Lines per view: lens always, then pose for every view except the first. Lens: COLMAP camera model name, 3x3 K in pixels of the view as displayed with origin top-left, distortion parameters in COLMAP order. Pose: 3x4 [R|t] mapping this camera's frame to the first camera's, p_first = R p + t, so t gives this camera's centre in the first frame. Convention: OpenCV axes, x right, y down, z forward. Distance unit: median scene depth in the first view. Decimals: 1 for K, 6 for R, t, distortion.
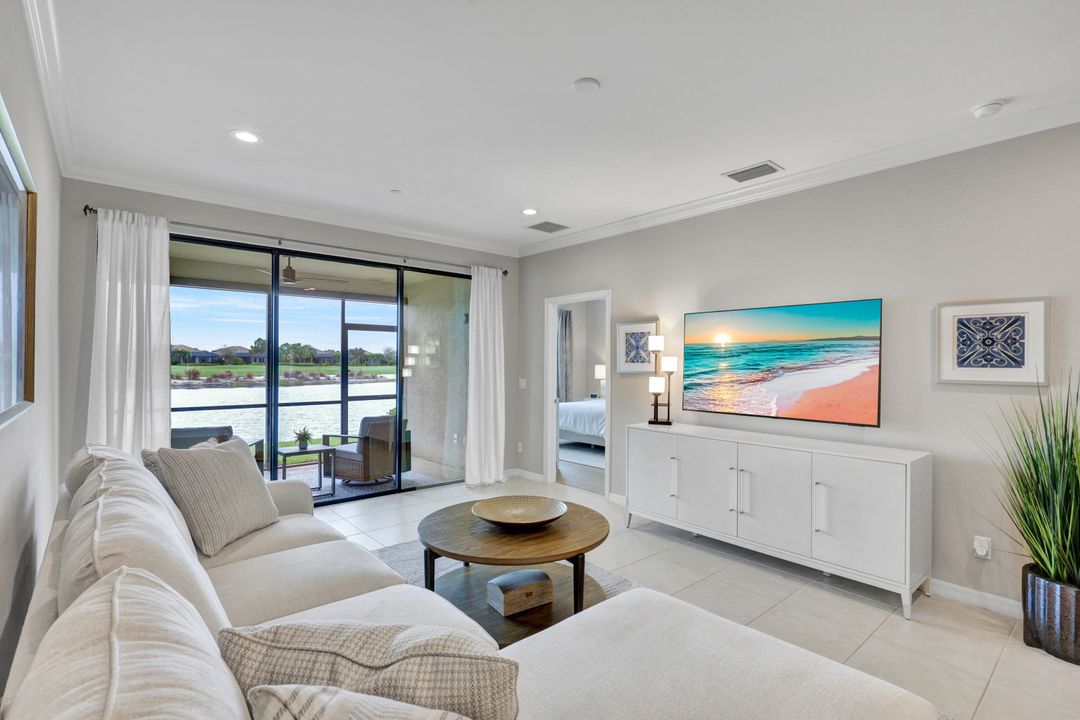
lens RADIAL K [[501.0, 0, 537.8], [0, 501.0, 358.7], [0, 0, 1]] dist [-0.010687, 0.001080]
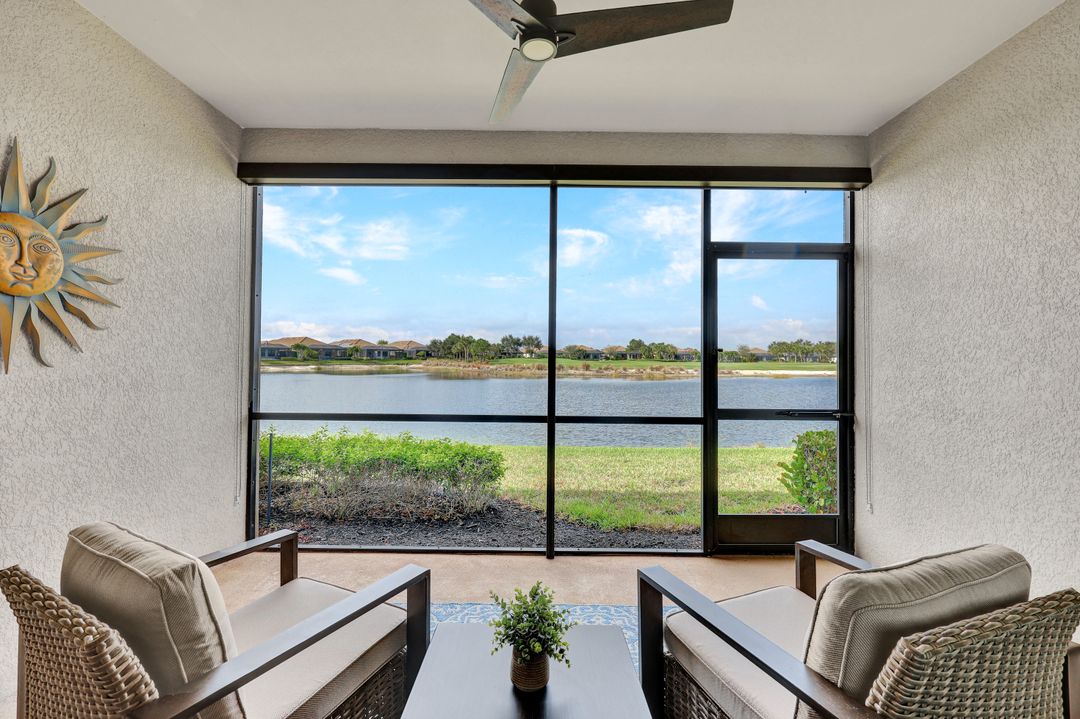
lens RADIAL K [[430.0, 0, 541.7], [0, 430.0, 352.2], [0, 0, 1]] dist [0.000340, -0.000072]
pose [[0.749854, -0.006872, -0.661567, -0.346013], [0.000608, 0.999953, -0.009698, 0.041217], [0.661603, 0.006870, 0.749823, 0.866372]]
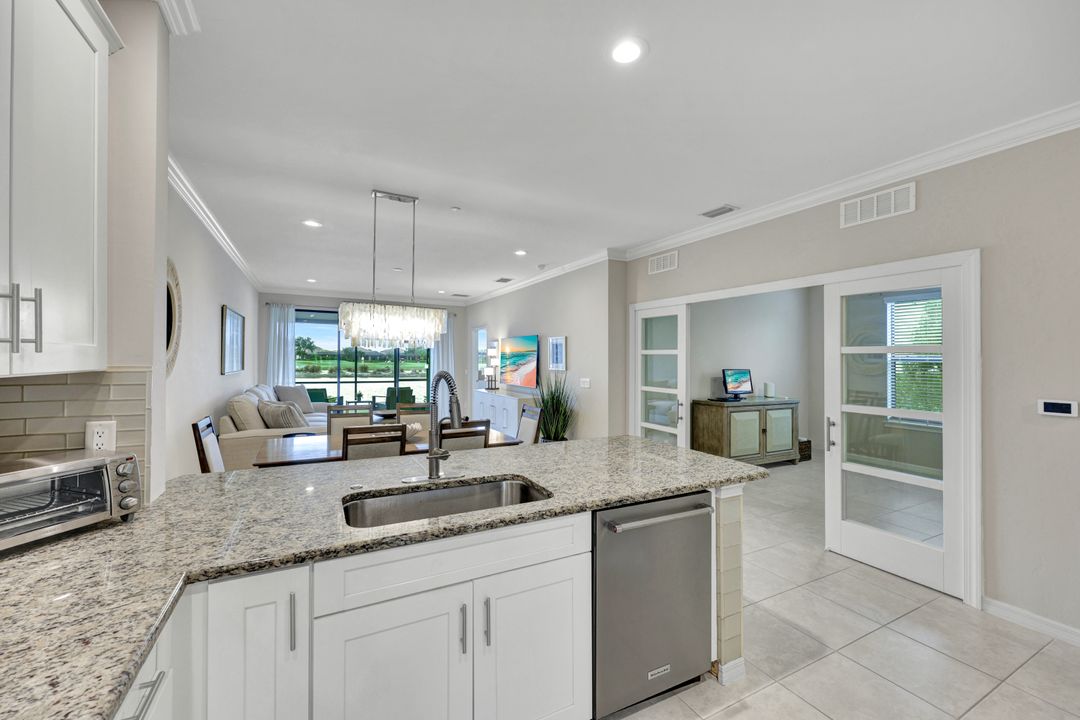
lens RADIAL K [[430.0, 0, 532.3], [0, 430.0, 356.4], [0, 0, 1]] dist [0.000340, -0.000072]
pose [[0.970325, 0.002081, -0.241796, 0.687013], [-0.002788, 0.999993, -0.002582, -0.006886], [0.241789, 0.003180, 0.970324, -0.597700]]
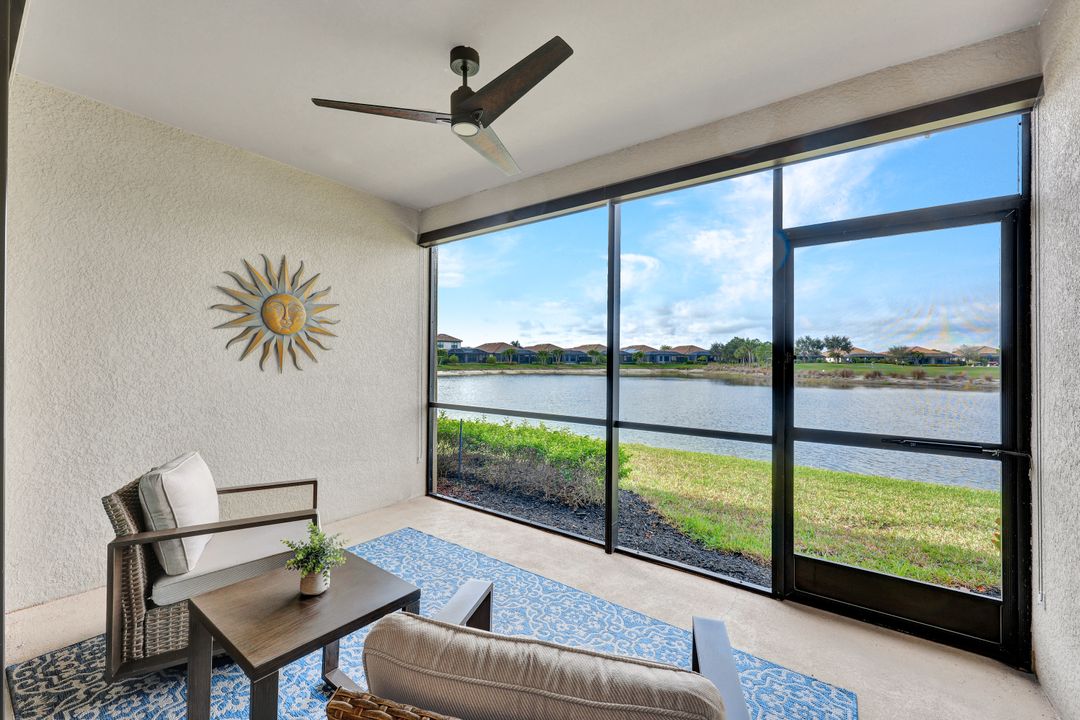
lens RADIAL K [[430.0, 0, 557.9], [0, 430.0, 358.3], [0, 0, 1]] dist [0.000340, -0.000072]
pose [[0.232484, -0.007479, -0.972571, -0.158367], [0.002423, 0.999972, -0.007111, 0.037113], [0.972597, -0.000703, 0.232495, 1.068780]]
